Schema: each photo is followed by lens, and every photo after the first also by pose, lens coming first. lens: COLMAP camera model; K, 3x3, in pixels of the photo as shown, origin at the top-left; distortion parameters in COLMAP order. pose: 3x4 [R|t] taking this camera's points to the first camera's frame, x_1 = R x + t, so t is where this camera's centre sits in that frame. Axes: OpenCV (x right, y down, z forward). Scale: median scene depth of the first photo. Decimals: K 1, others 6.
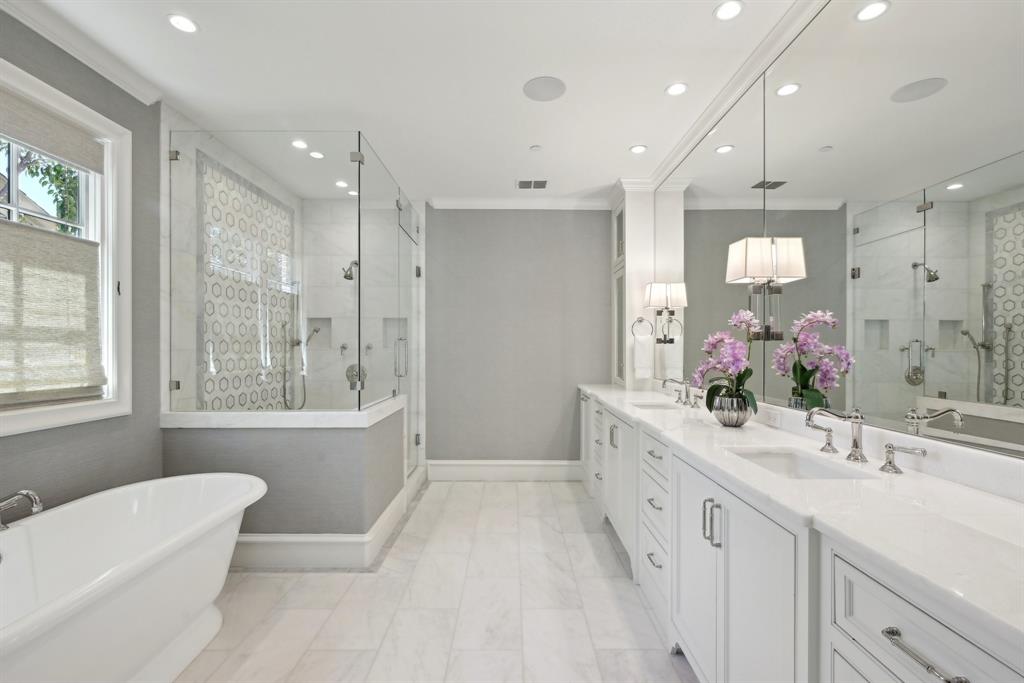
lens RADIAL K [[460.9, 0, 513.1], [0, 460.9, 346.0], [0, 0, 1]] dist [-0.001938, 0.000017]
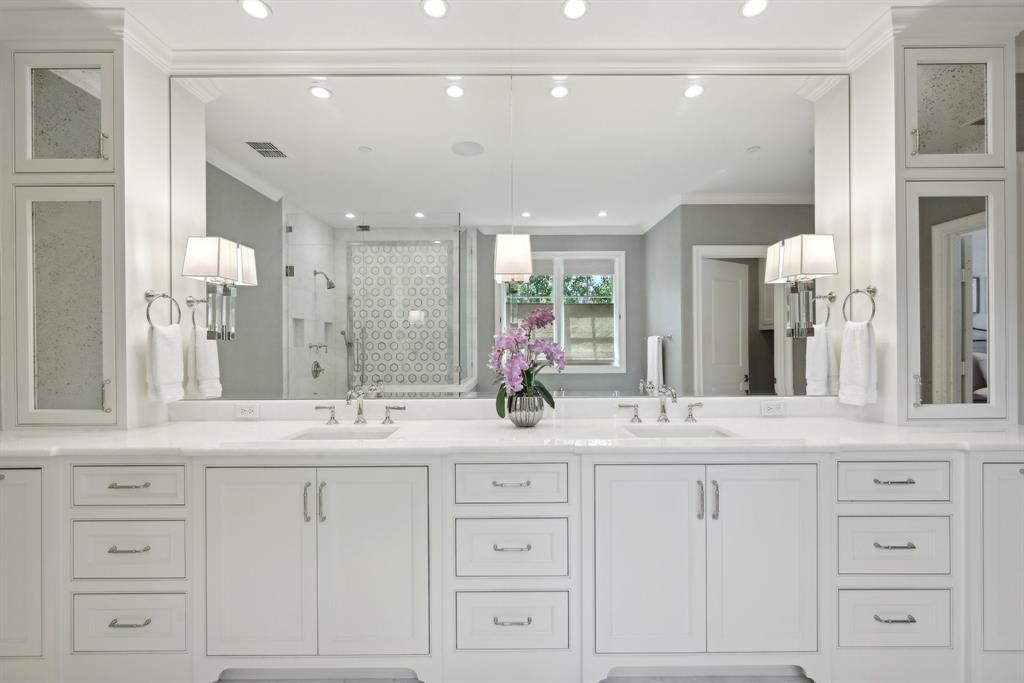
lens RADIAL K [[441.8, 0, 512.0], [0, 441.8, 341.5], [0, 0, 1]] dist [-0.000658, -0.000006]
pose [[0.003893, 0.002450, 0.999989, -0.230473], [0.004631, 0.999986, -0.002468, -0.000028], [-0.999982, 0.004641, 0.003882, 0.541840]]
